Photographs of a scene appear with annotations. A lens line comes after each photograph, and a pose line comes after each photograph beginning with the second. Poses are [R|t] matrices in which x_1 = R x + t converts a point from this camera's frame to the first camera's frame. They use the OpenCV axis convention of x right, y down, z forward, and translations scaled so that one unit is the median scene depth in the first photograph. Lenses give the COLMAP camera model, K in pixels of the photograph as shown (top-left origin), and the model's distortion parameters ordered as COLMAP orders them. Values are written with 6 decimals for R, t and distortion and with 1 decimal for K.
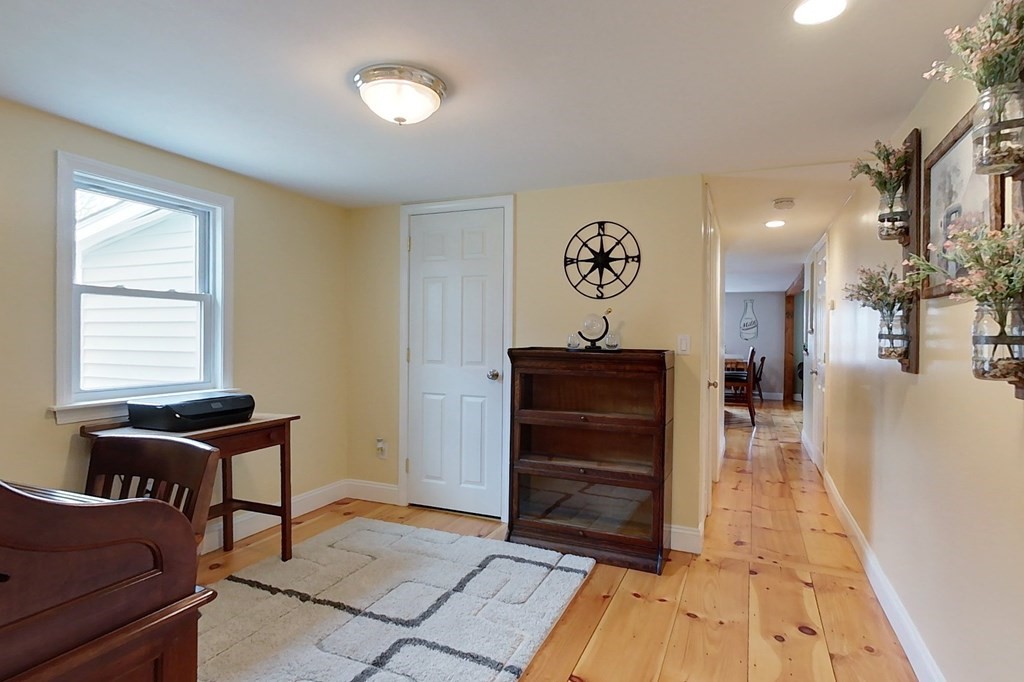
lens RADIAL K [[555.9, 0, 511.6], [0, 555.9, 345.8], [0, 0, 1]] dist [-0.004175, 0.002319]
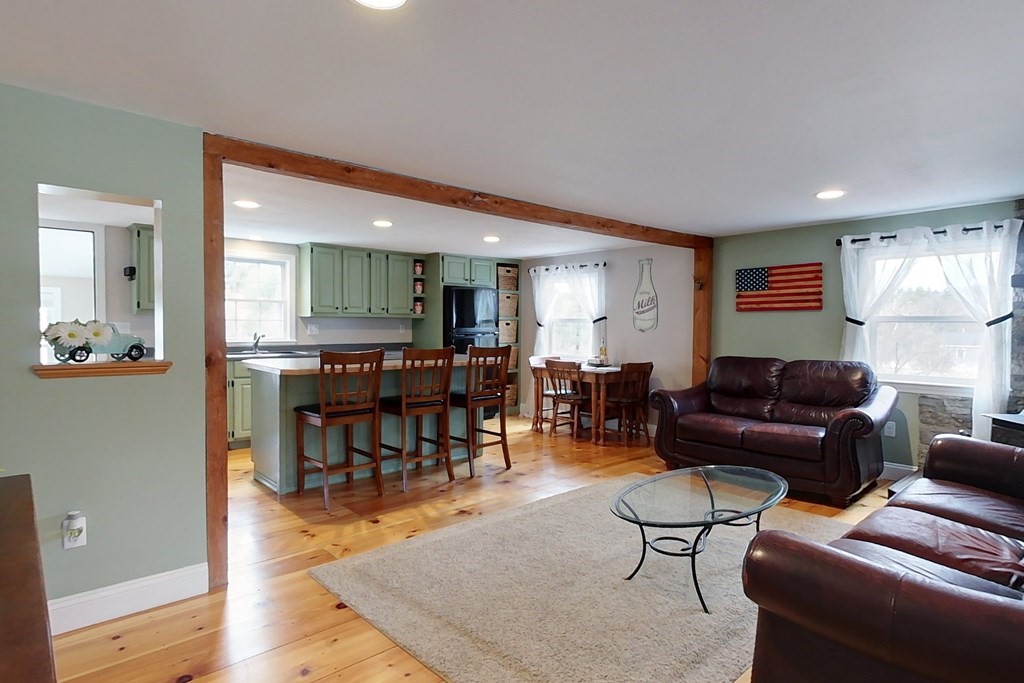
lens RADIAL K [[555.9, 0, 514.6], [0, 555.9, 341.6], [0, 0, 1]] dist [-0.004175, 0.002319]
pose [[0.913656, 0.010589, -0.406350, 0.541117], [-0.006212, 0.999908, 0.012089, -0.006049], [0.406441, -0.008521, 0.913637, 0.442369]]
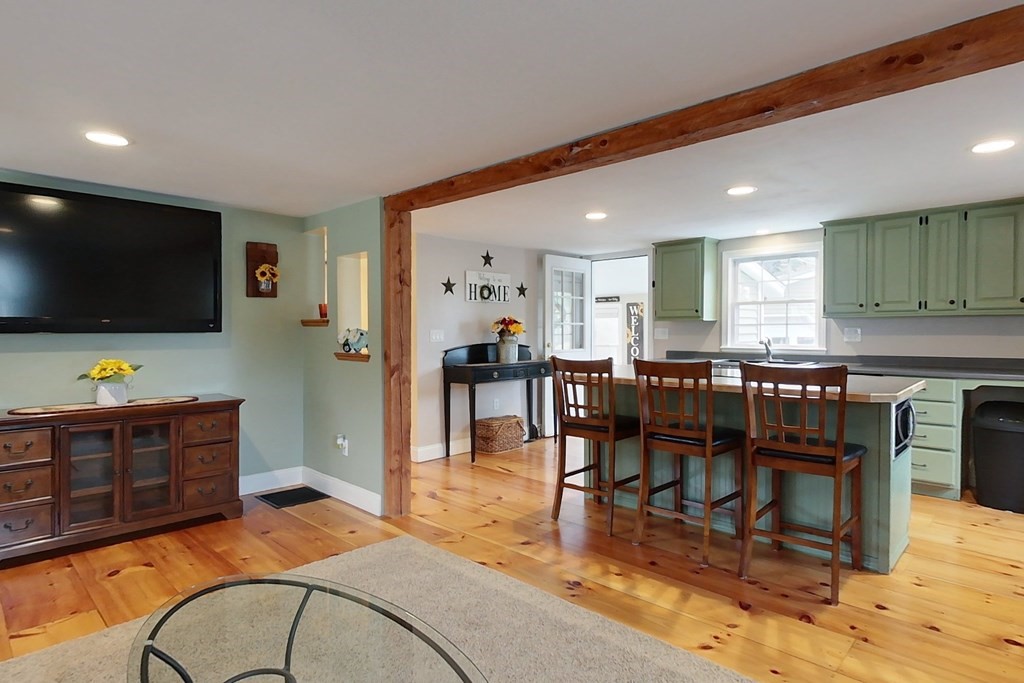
lens RADIAL K [[555.9, 0, 512.4], [0, 555.9, 342.4], [0, 0, 1]] dist [-0.004175, 0.002319]
pose [[-0.346383, 0.015048, -0.937972, 0.615421], [-0.011590, 0.999726, 0.020319, -0.010486], [0.938021, 0.017909, -0.346114, 0.789446]]
